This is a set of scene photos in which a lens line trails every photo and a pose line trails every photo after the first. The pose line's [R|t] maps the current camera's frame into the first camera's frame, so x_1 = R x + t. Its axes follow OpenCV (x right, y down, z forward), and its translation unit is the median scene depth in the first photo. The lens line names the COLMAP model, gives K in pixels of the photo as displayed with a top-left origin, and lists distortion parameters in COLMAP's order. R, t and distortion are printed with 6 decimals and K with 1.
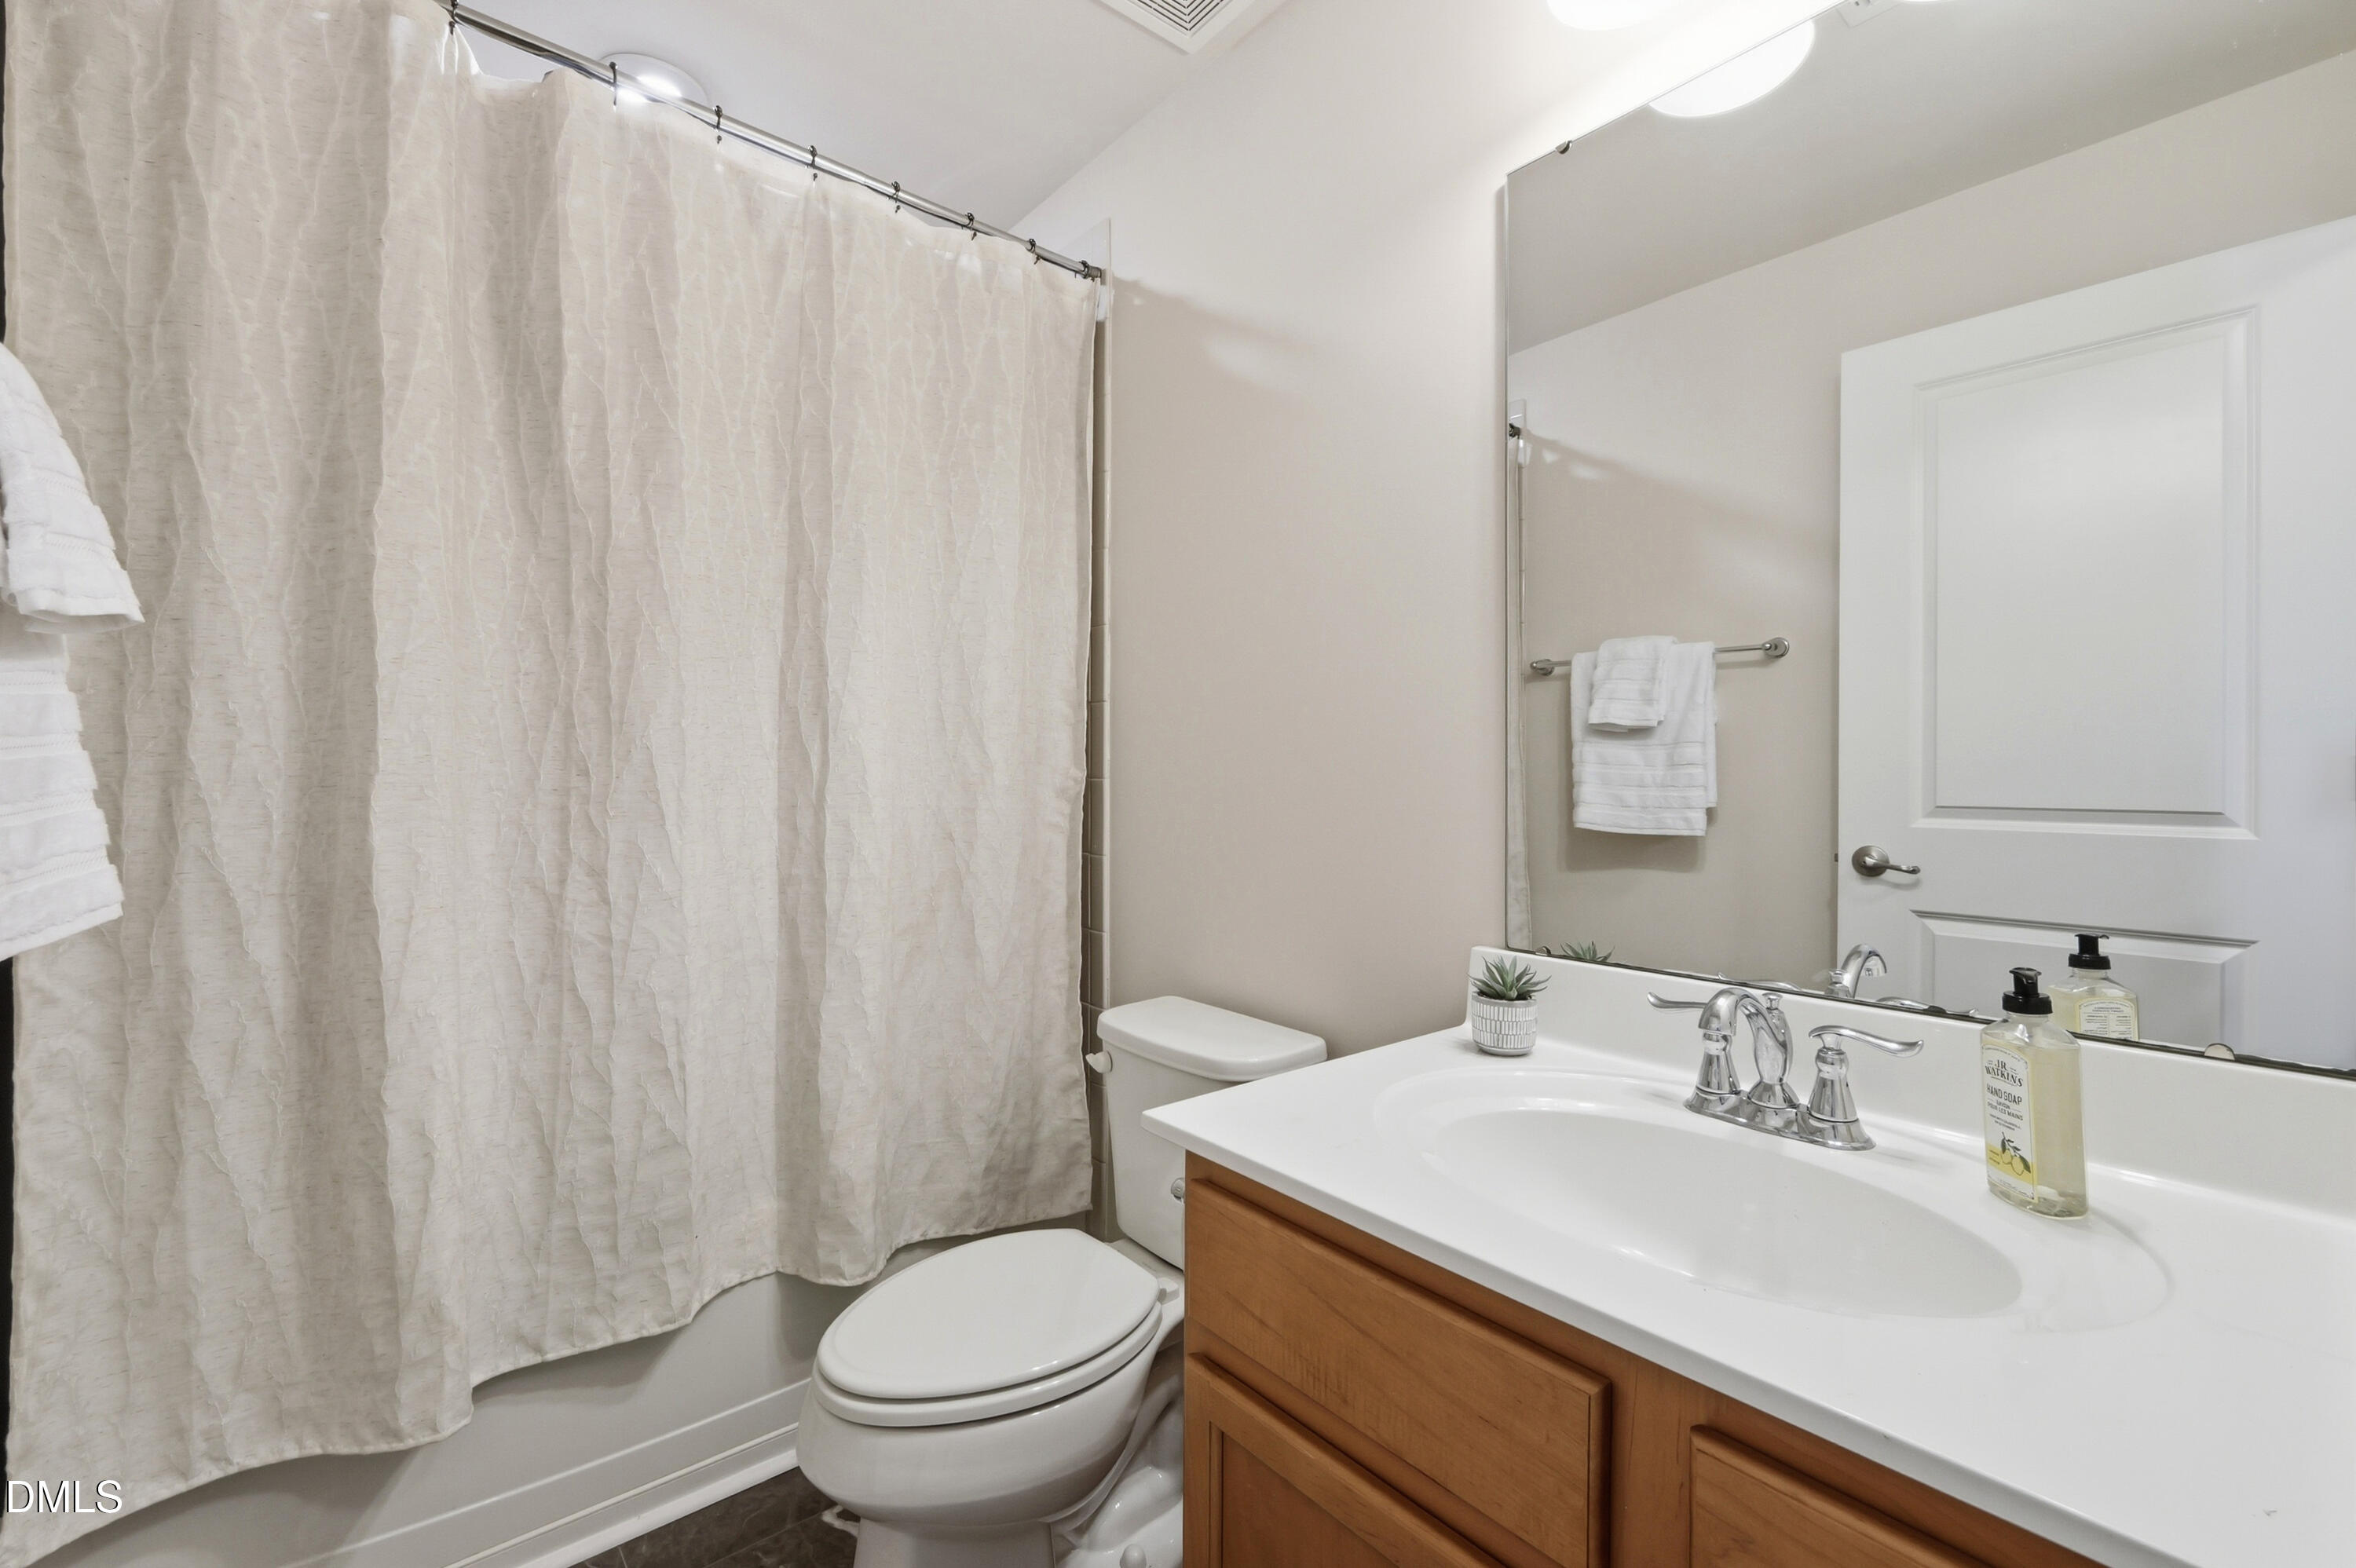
lens RADIAL K [[1011.2, 0, 1177.9], [0, 1011.2, 774.3], [0, 0, 1]] dist [0.003339, -0.000515]
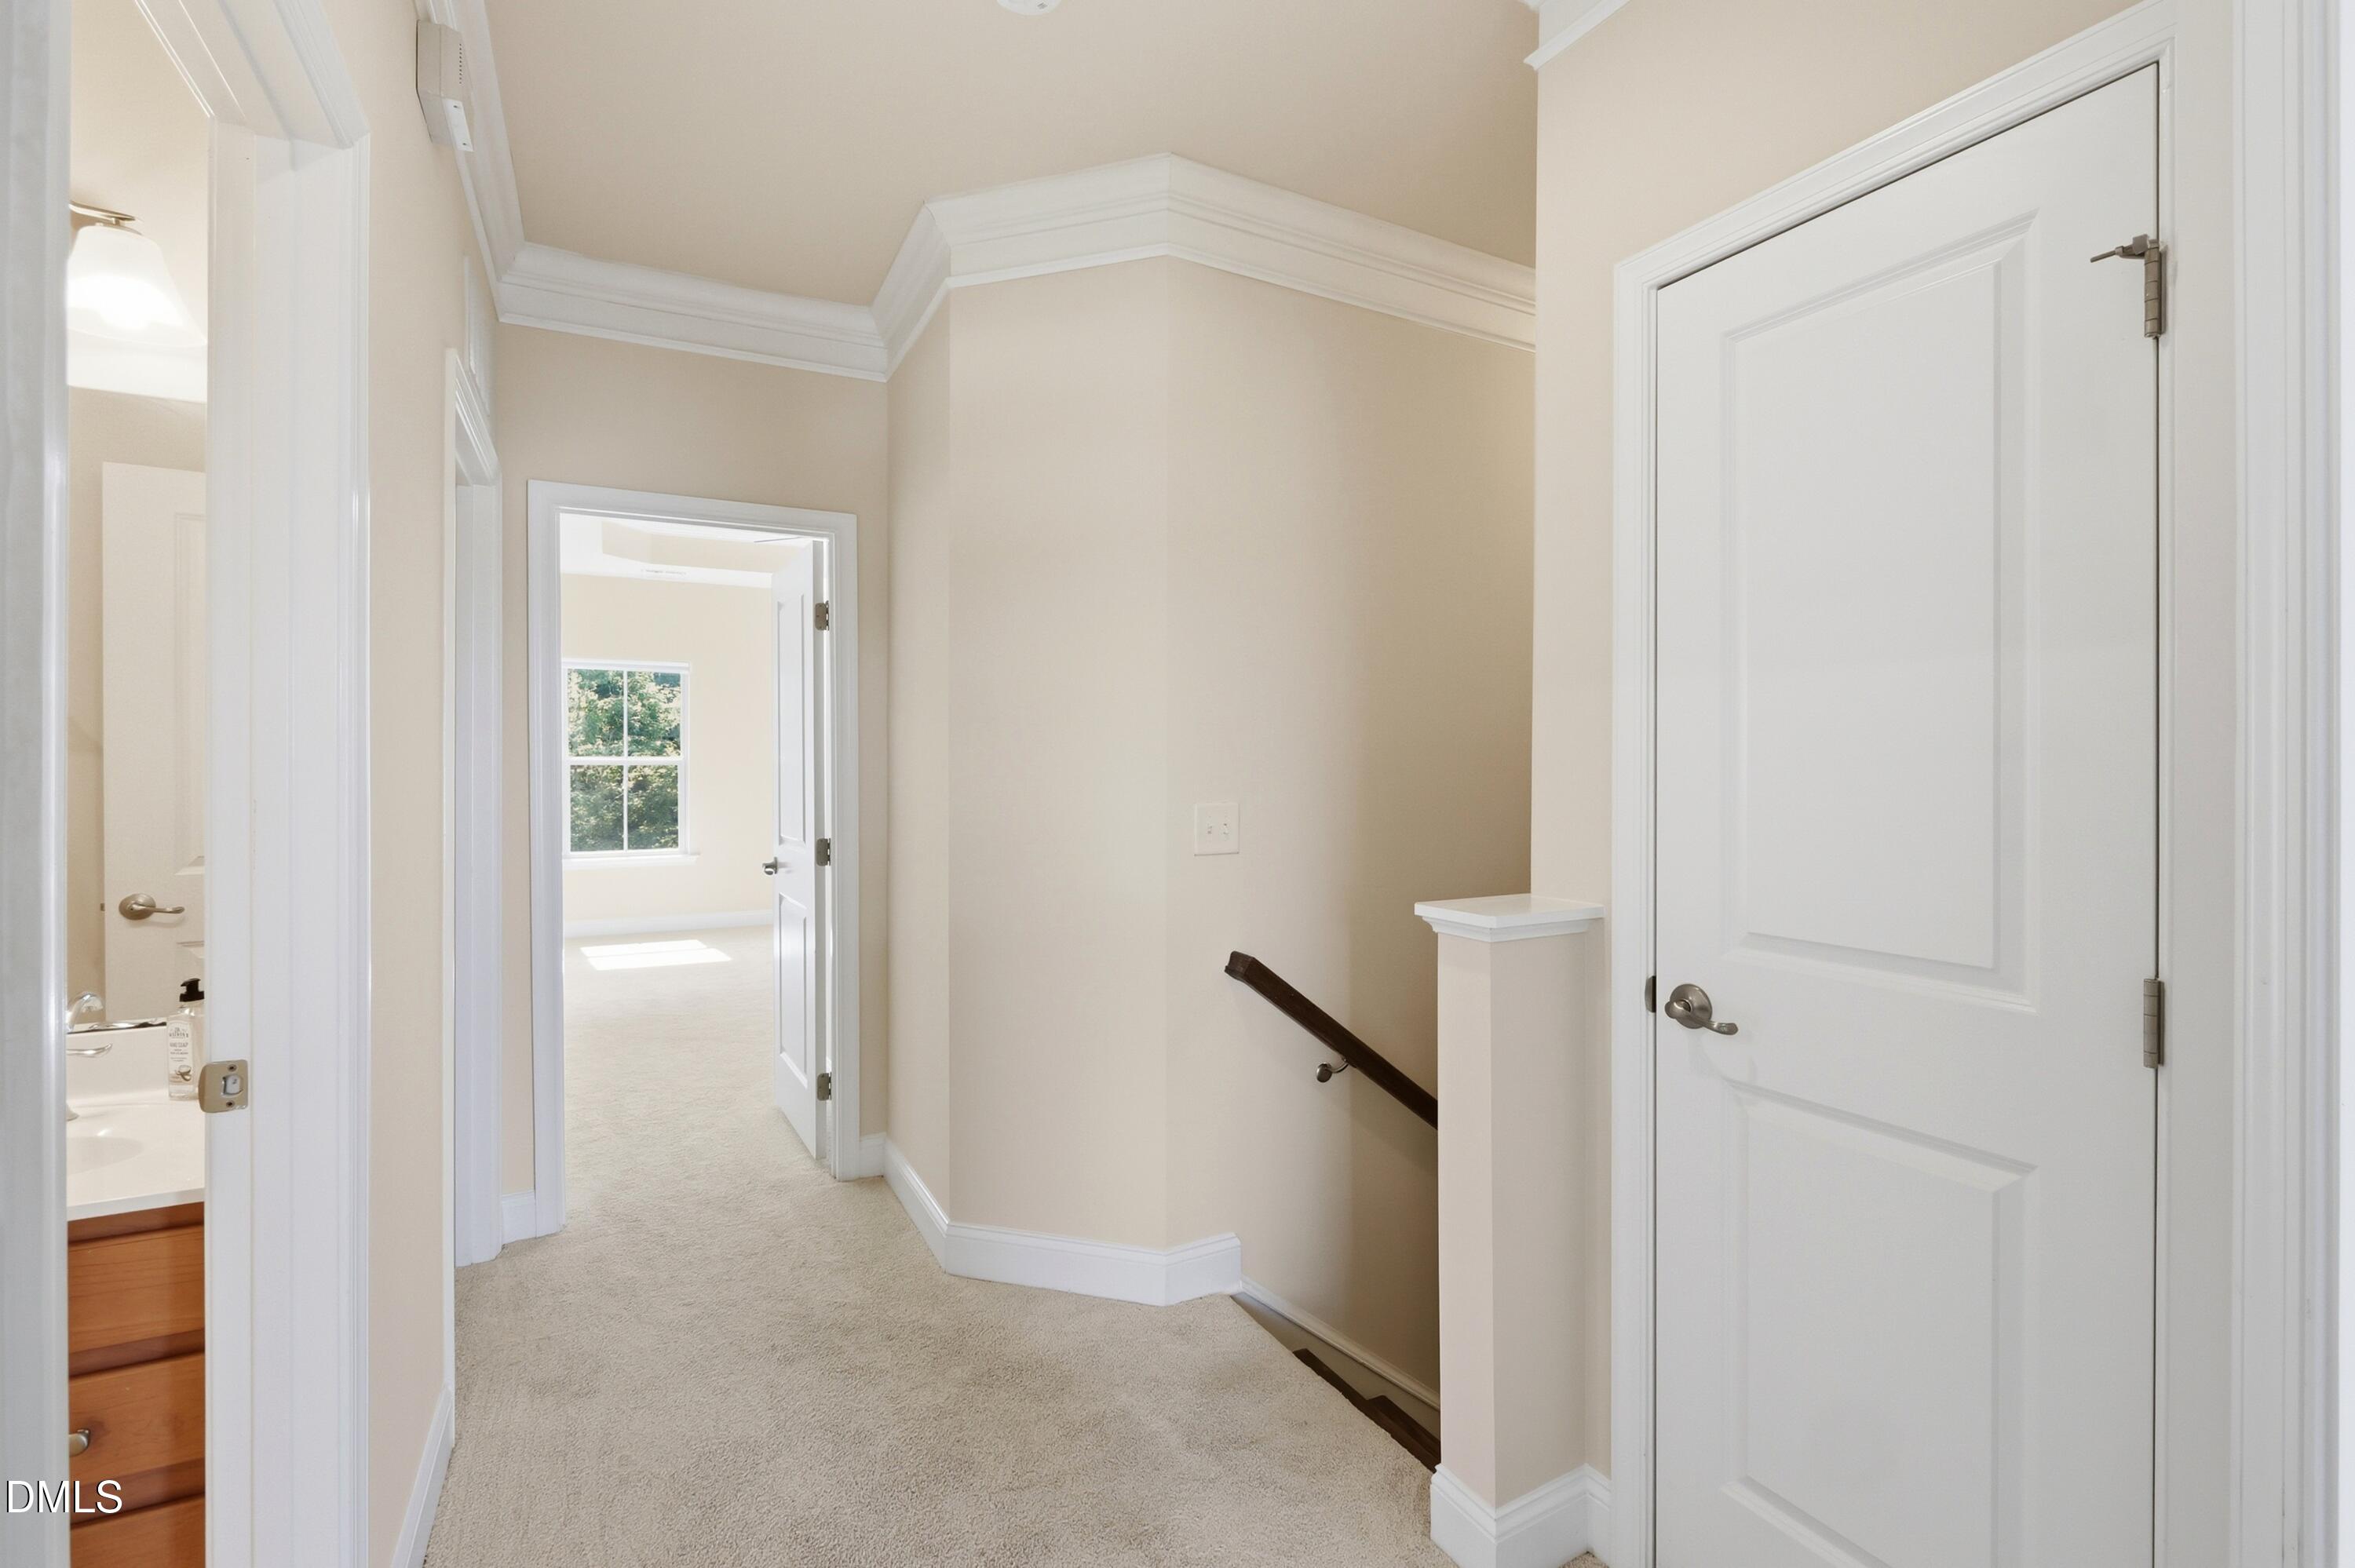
lens RADIAL K [[1010.8, 0, 1165.0], [0, 1010.8, 772.4], [0, 0, 1]] dist [0.003339, -0.000515]
pose [[0.195535, -0.007915, 0.980665, -0.228202], [0.012915, 0.999901, 0.005495, -0.061534], [-0.980612, 0.011591, 0.195618, -0.392761]]
